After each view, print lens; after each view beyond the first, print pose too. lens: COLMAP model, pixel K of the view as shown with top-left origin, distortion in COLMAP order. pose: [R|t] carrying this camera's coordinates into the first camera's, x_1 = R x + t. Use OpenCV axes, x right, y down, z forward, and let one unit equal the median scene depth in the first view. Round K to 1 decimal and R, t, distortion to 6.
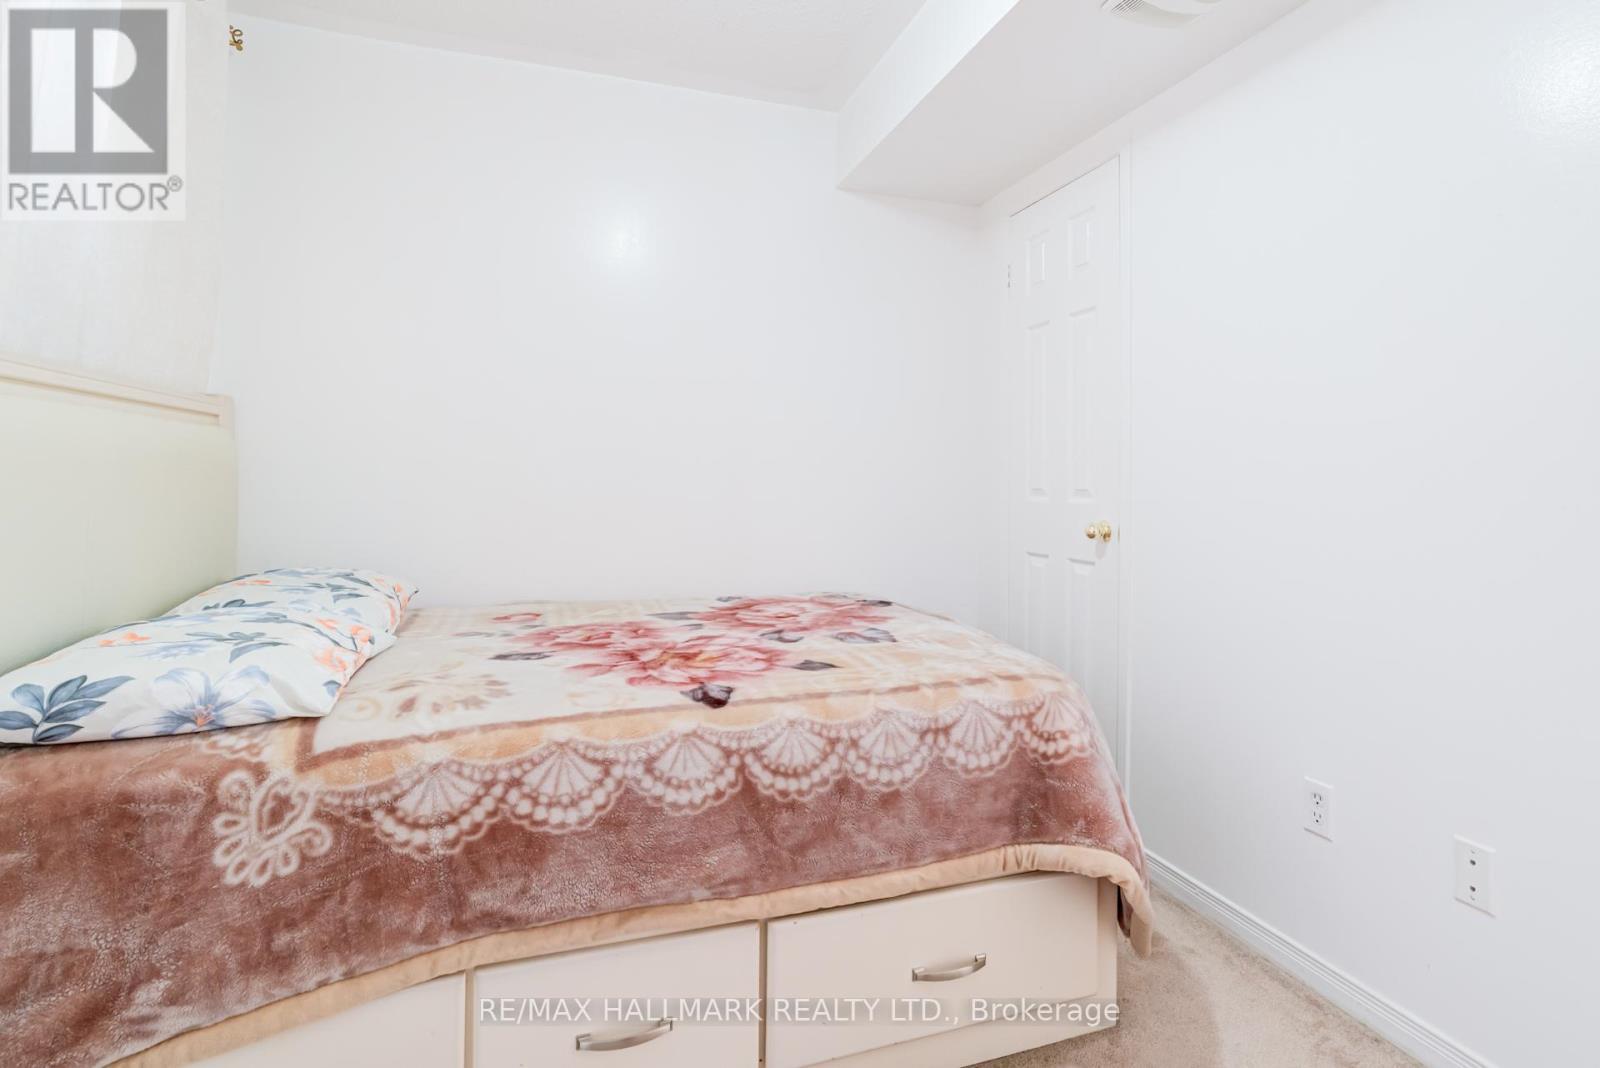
lens RADIAL K [[898.5, 0, 800.1], [0, 898.5, 496.2], [0, 0, 1]] dist [-0.012466, 0.001268]
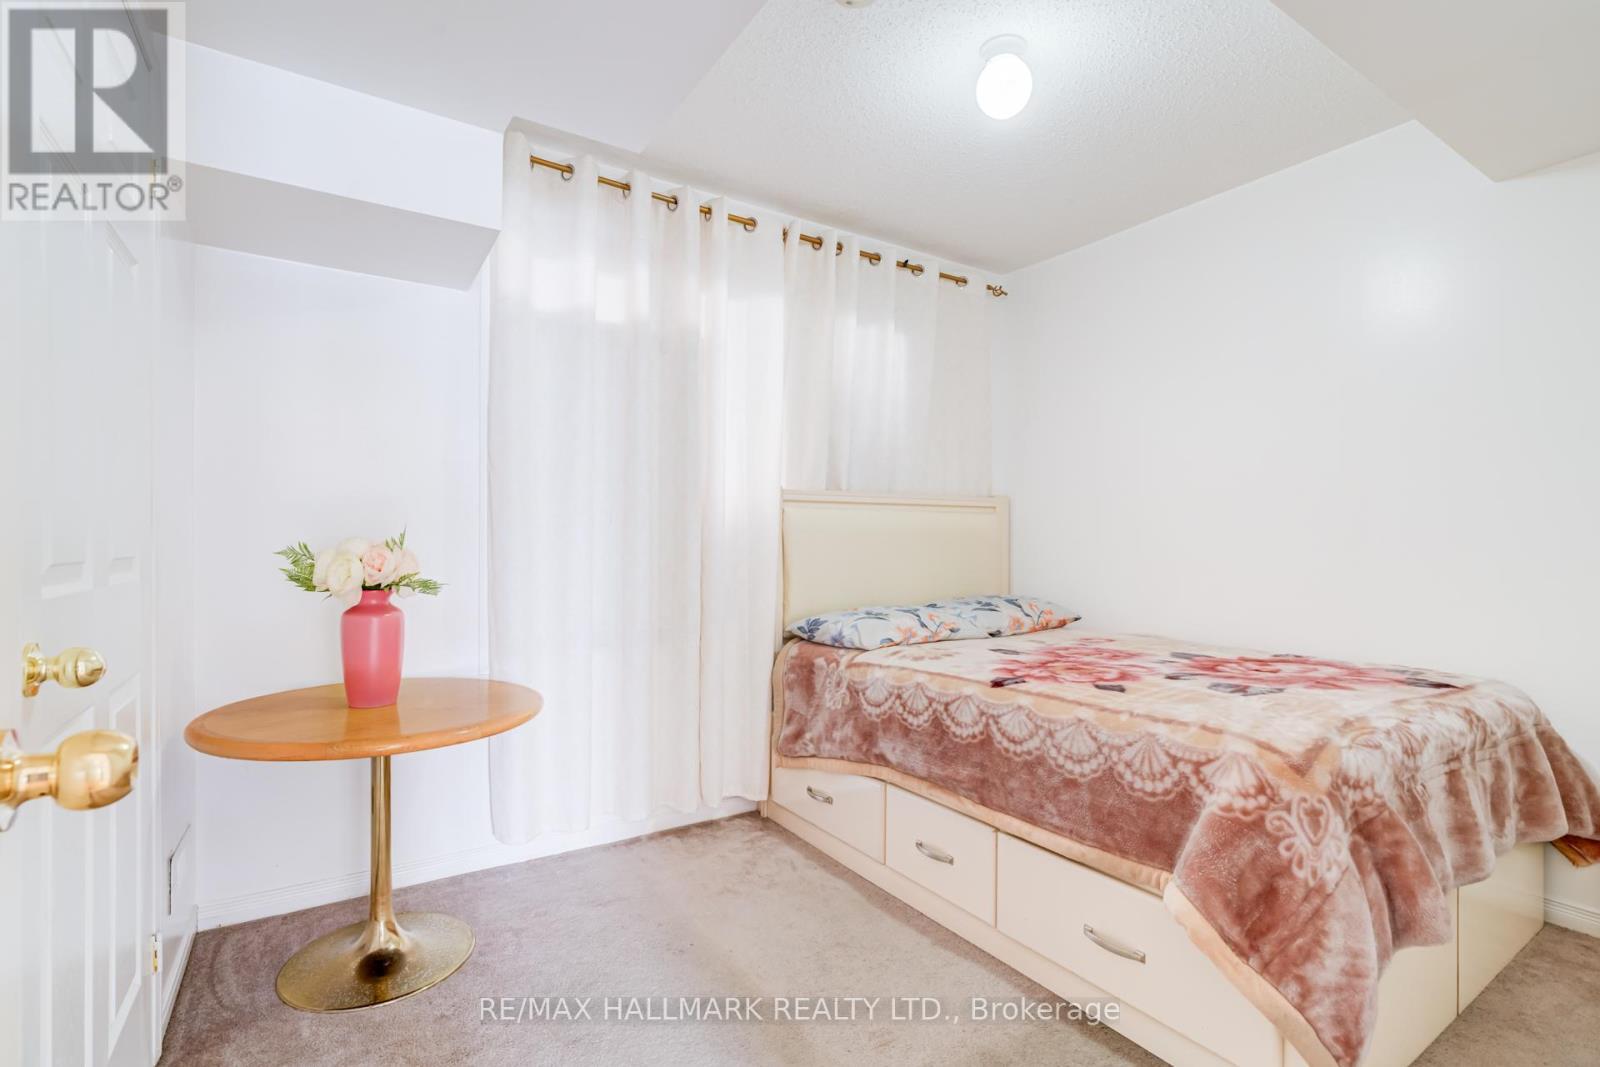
lens RADIAL K [[749.2, 0, 799.4], [0, 749.2, 543.9], [0, 0, 1]] dist [0.000107, 0.000264]
pose [[0.213225, -0.000734, -0.977003, 1.136972], [-0.004824, 0.999987, -0.001805, -0.013756], [0.976991, 0.005098, 0.213219, 0.383979]]
